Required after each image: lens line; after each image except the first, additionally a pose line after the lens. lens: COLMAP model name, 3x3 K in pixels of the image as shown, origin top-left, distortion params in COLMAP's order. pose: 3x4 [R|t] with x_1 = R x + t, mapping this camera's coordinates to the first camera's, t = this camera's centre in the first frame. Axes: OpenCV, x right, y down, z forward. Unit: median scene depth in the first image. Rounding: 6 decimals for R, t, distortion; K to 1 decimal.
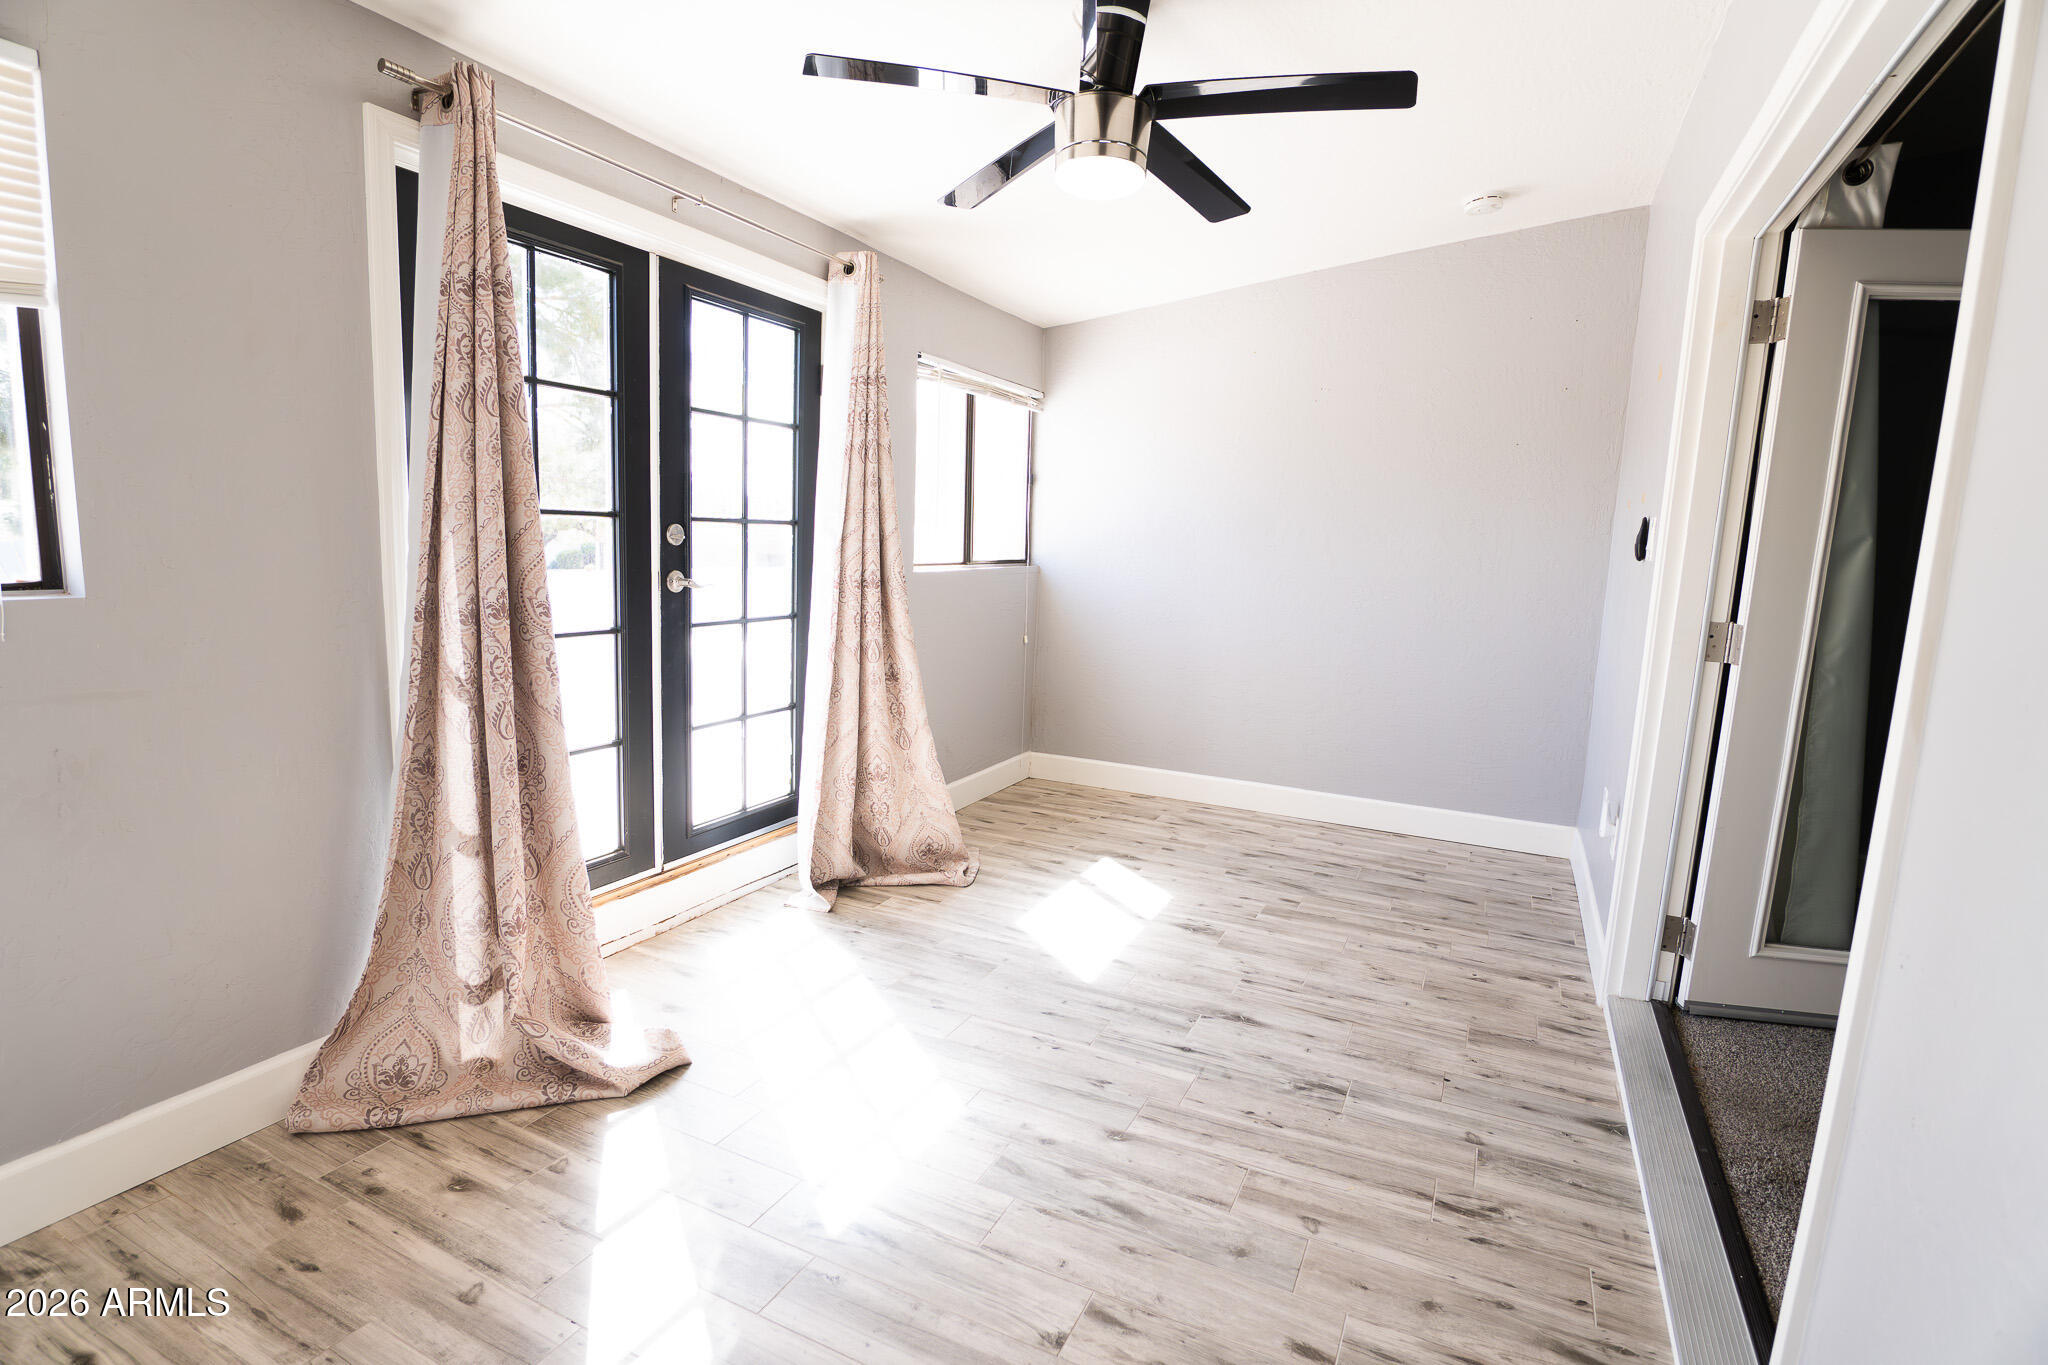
lens RADIAL K [[1014.6, 0, 1022.7], [0, 1014.6, 682.0], [0, 0, 1]] dist [-0.020937, -0.002273]
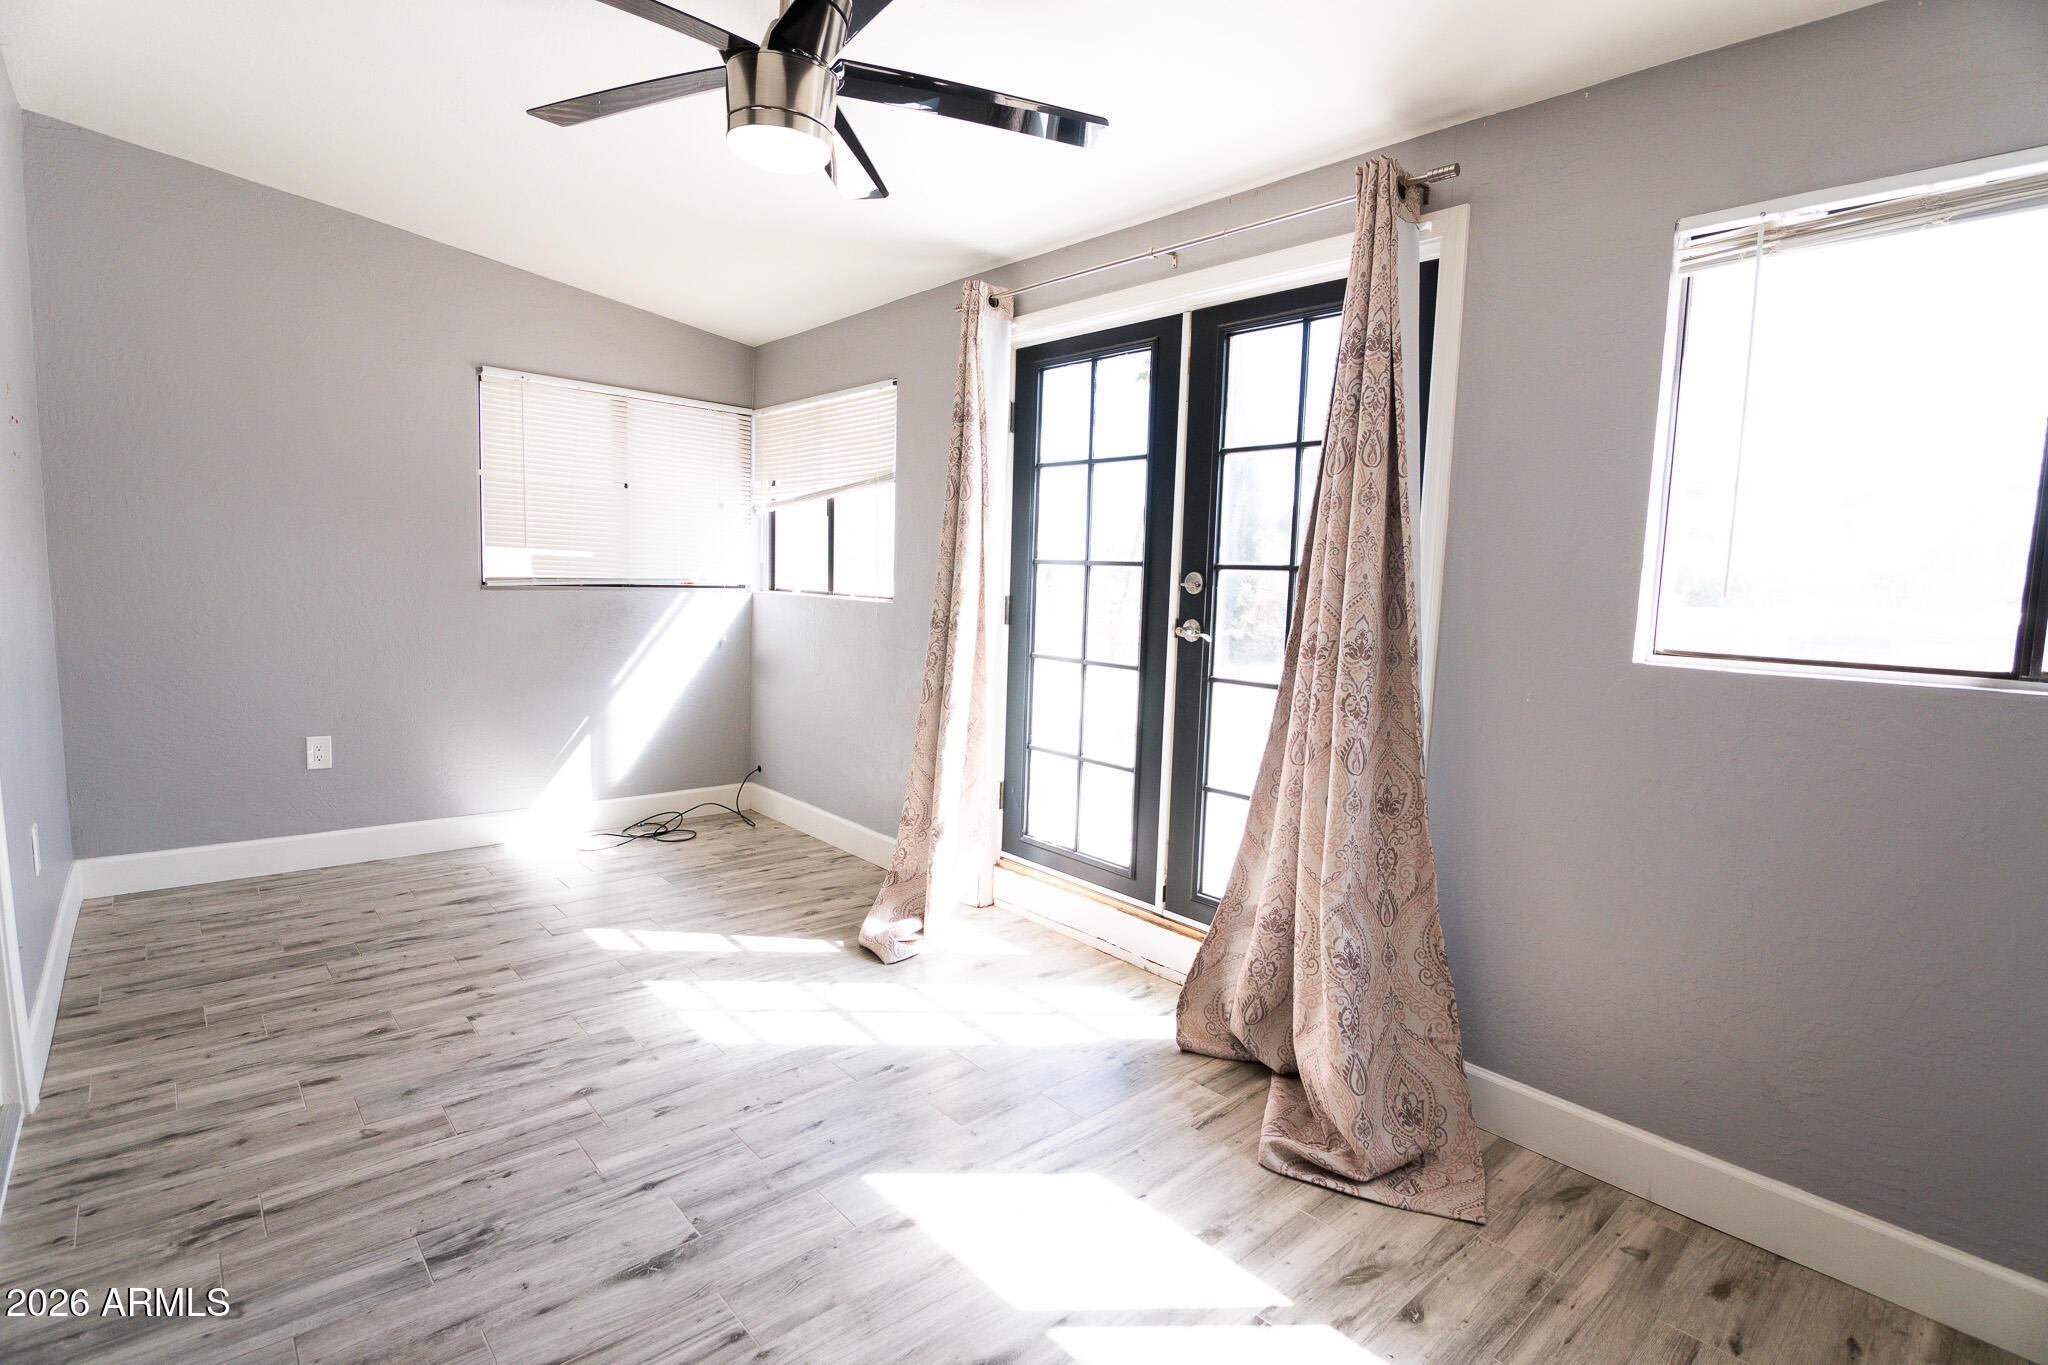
lens RADIAL K [[1014.6, 0, 1019.0], [0, 1014.6, 687.1], [0, 0, 1]] dist [-0.020937, -0.002273]
pose [[-0.396800, 0.052720, -0.916390, 0.799503], [-0.180091, 0.974474, 0.134042, -0.188894], [0.900065, 0.218221, -0.377177, 1.572000]]
